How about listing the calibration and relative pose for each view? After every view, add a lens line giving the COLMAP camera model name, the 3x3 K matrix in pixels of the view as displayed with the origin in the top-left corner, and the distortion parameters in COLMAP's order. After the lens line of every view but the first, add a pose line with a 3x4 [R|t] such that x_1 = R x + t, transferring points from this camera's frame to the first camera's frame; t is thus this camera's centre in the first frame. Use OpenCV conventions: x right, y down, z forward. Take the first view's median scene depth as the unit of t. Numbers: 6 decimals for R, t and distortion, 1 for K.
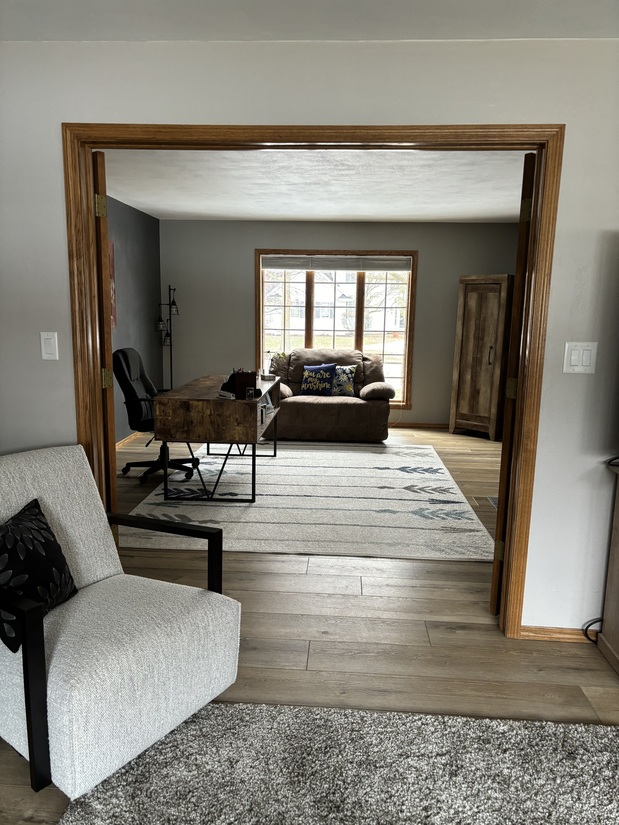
lens RADIAL K [[620.9, 0, 308.8], [0, 620.9, 413.3], [0, 0, 1]] dist [0.020090, -0.001288]
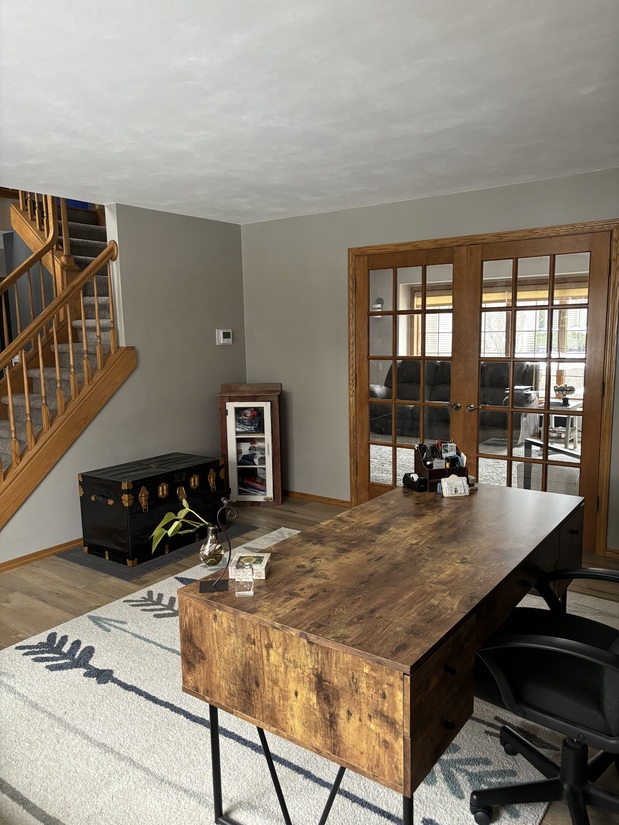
lens RADIAL K [[620.9, 0, 310.2], [0, 620.9, 412.6], [0, 0, 1]] dist [0.020090, -0.001288]
pose [[-0.834869, -0.084326, 0.543951, -0.285265], [0.090282, 0.953836, 0.286436, -0.248121], [-0.542994, 0.288246, -0.788715, 1.321758]]
